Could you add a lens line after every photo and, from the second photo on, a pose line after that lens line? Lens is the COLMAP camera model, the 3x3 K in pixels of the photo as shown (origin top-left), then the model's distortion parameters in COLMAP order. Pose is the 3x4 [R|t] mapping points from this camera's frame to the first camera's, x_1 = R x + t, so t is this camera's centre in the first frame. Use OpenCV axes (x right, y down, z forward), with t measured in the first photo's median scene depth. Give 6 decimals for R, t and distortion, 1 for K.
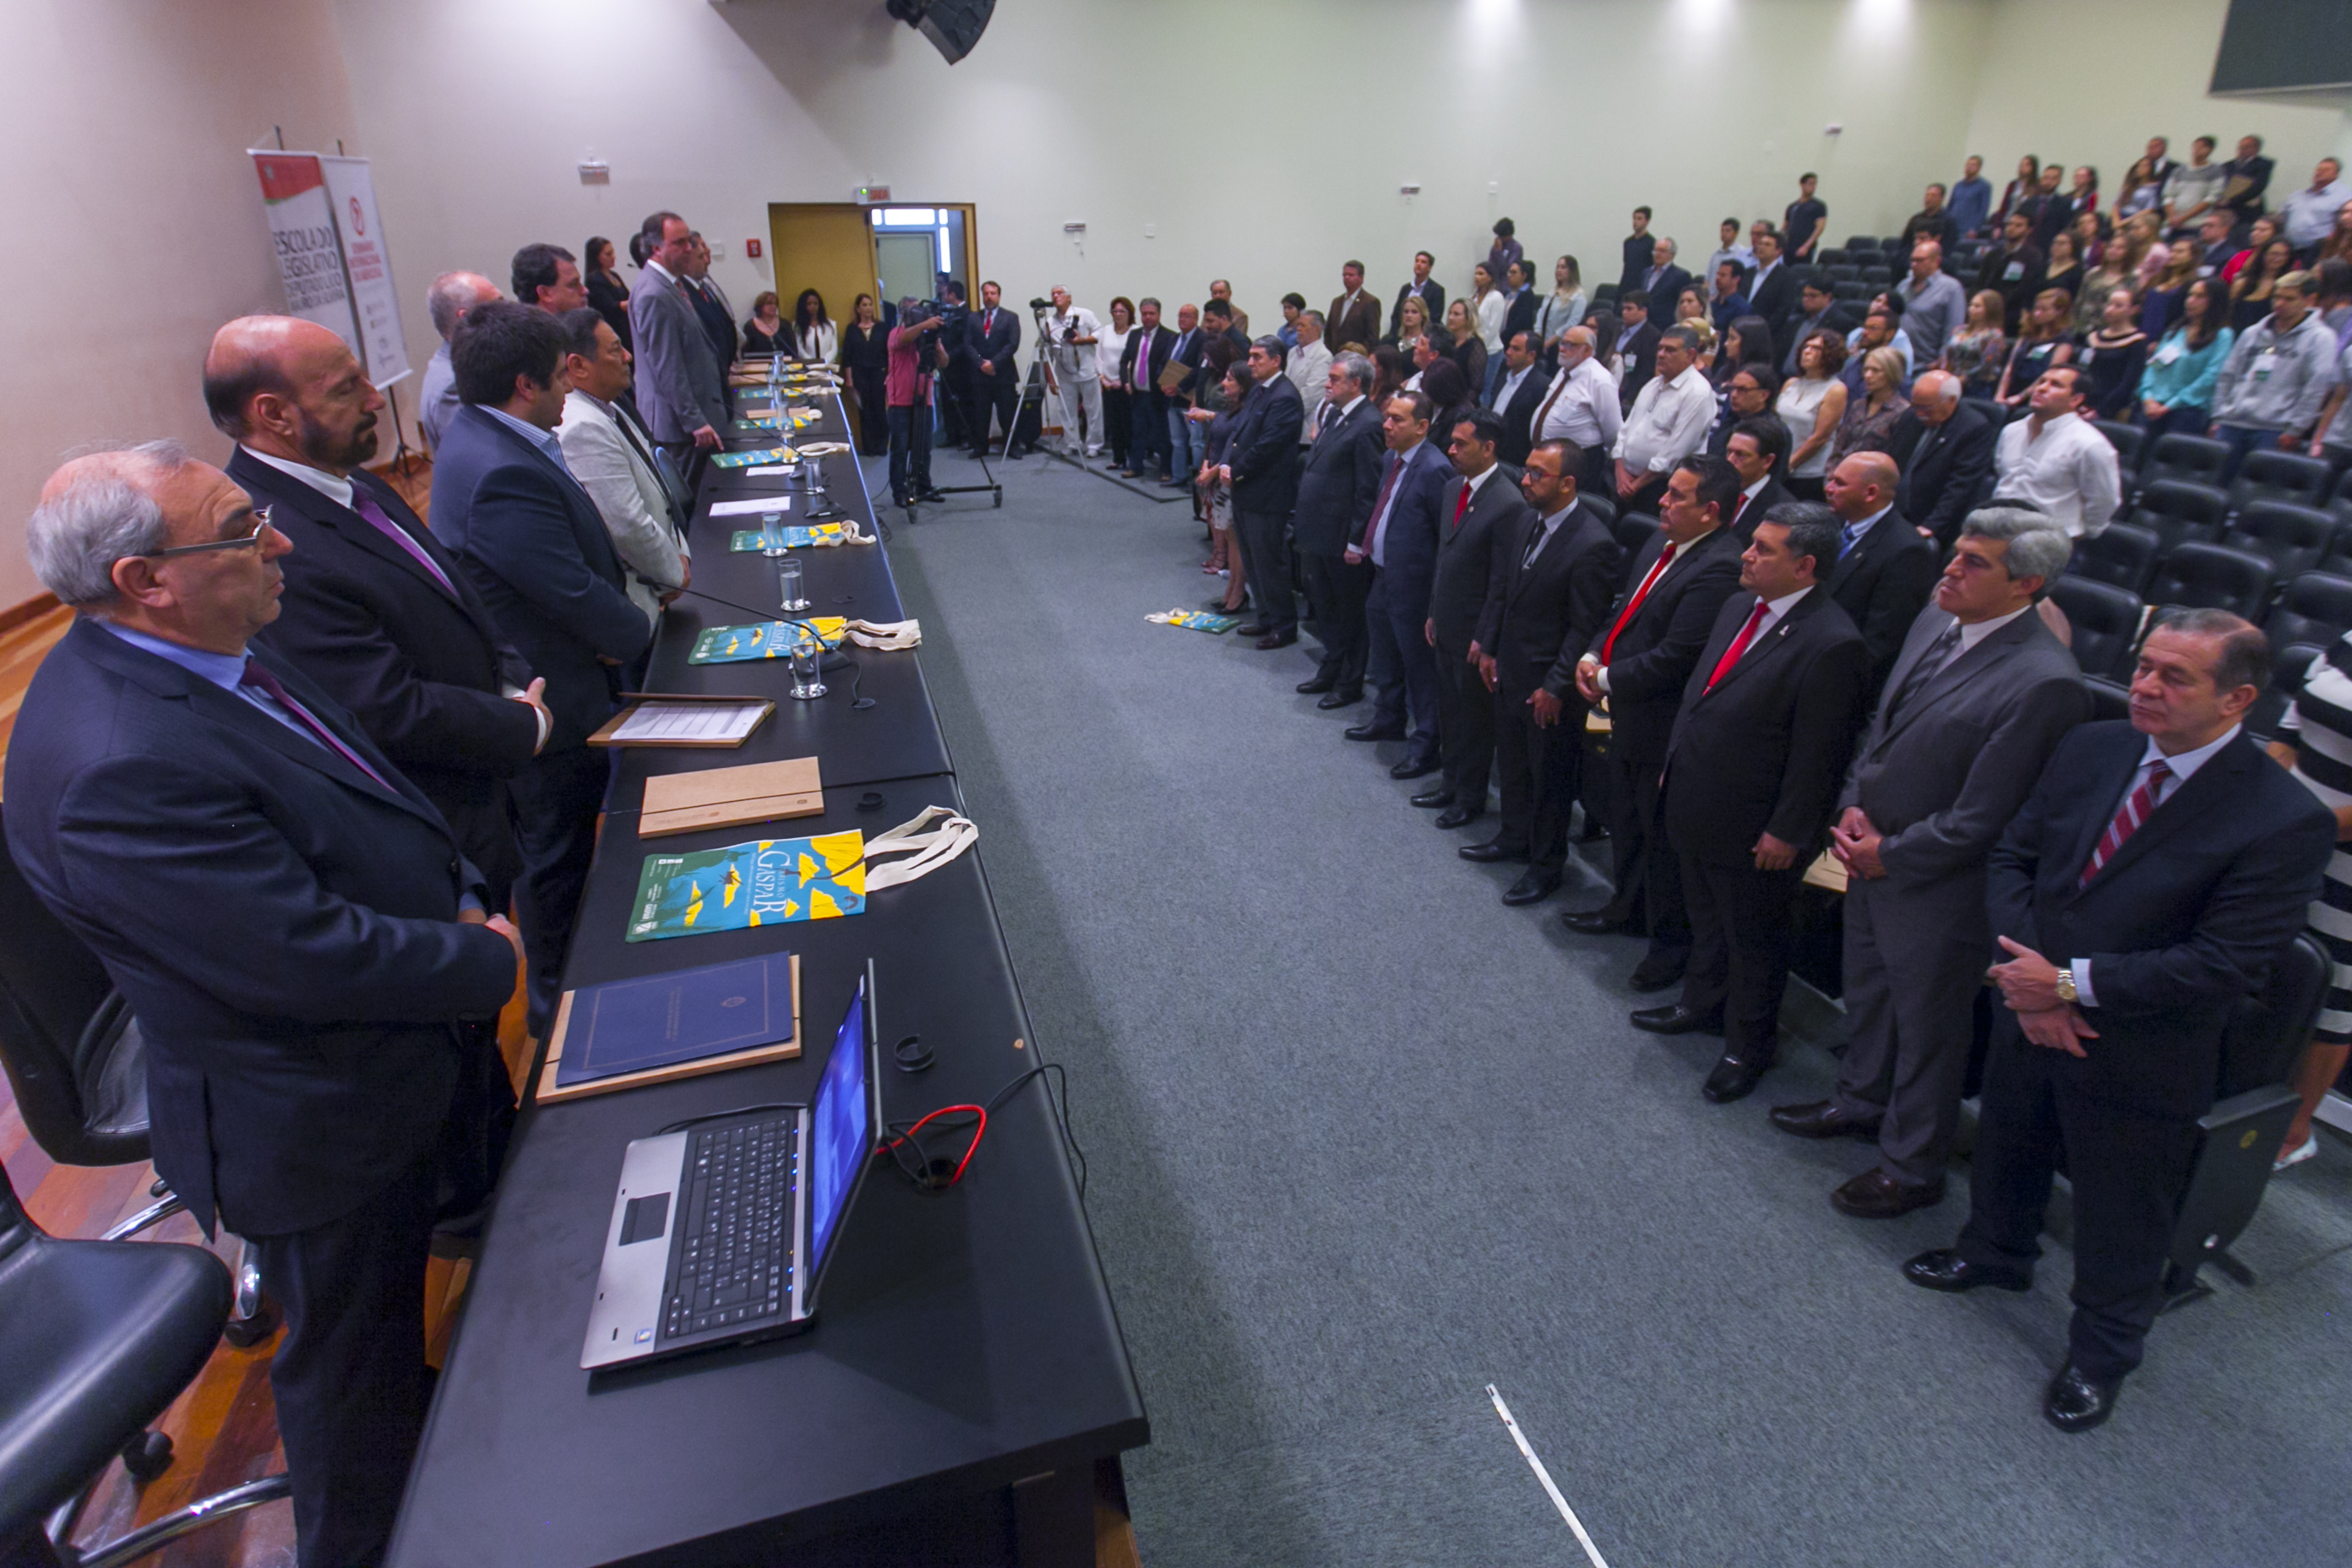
lens RADIAL K [[1180.3, 0, 1222.4], [0, 1180.3, 606.5], [0, 0, 1]] dist [0.011839, 0.000435]
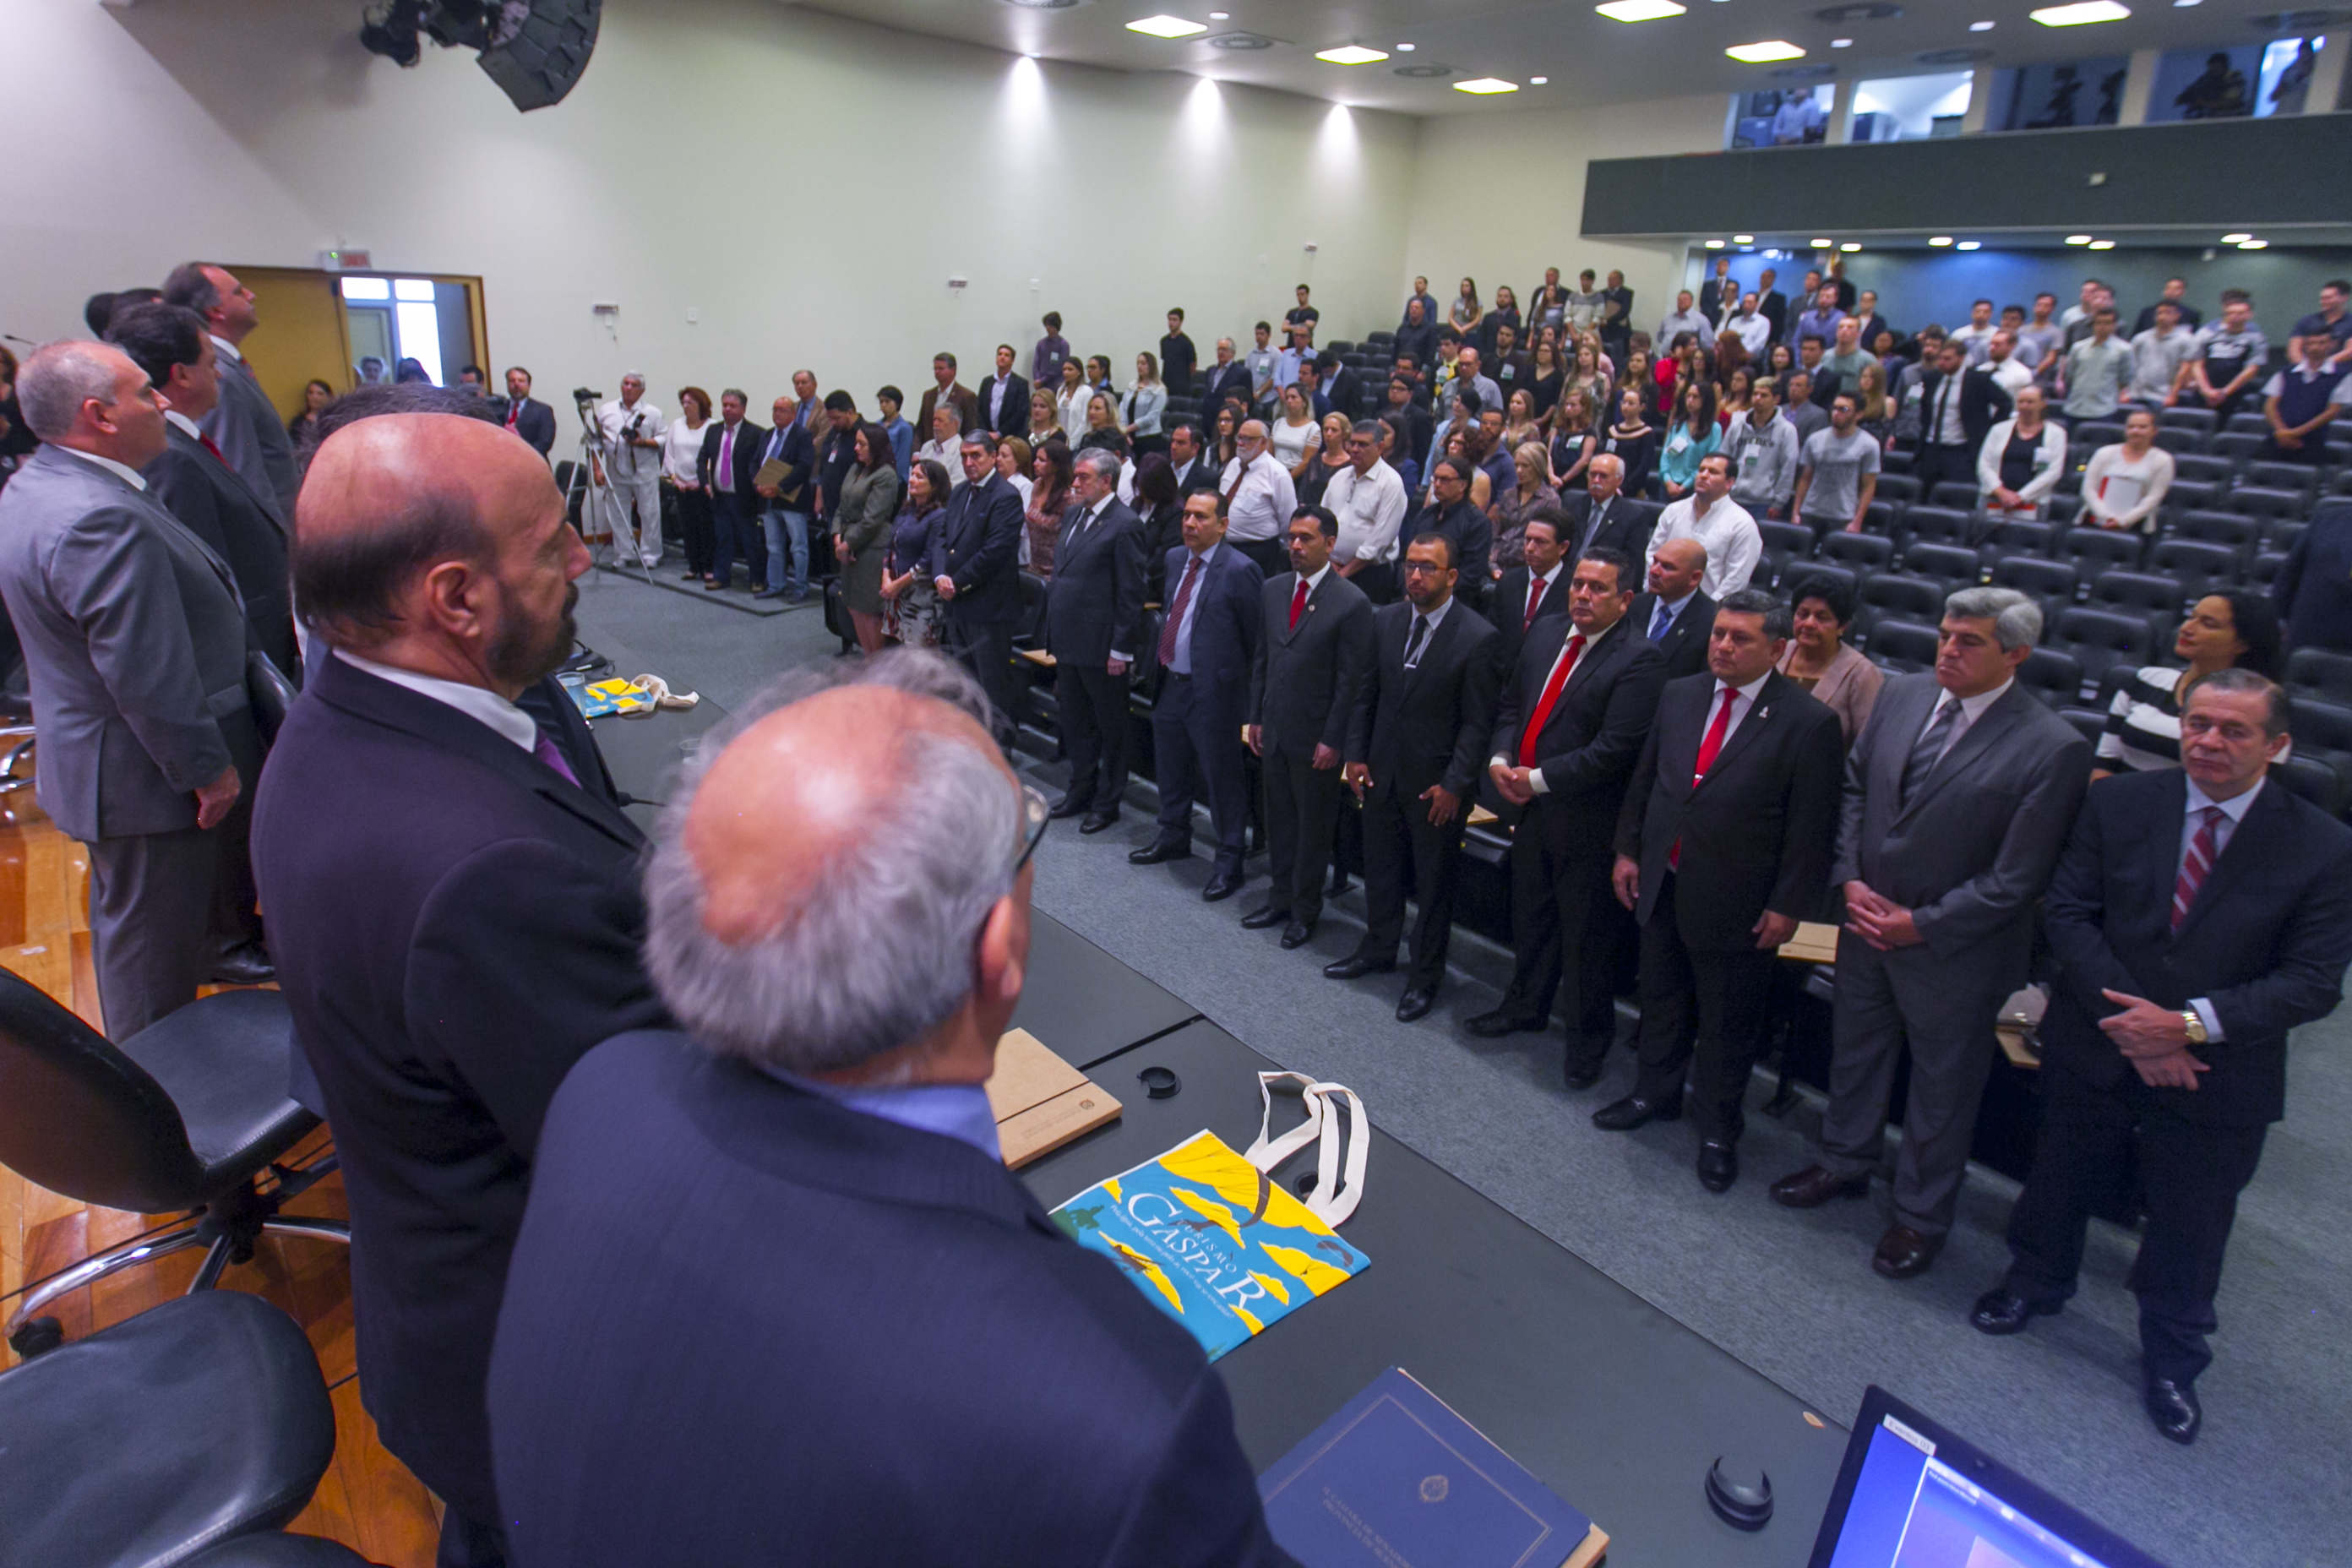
lens RADIAL K [[1193.5, 0, 1173.4], [0, 1193.5, 627.5], [0, 0, 1]] dist [0.007533, 0.000212]
pose [[0.927975, -0.065009, 0.366929, -0.148695], [0.087112, 0.995227, -0.043982, -0.020910], [-0.362318, 0.072778, 0.929209, 0.085071]]
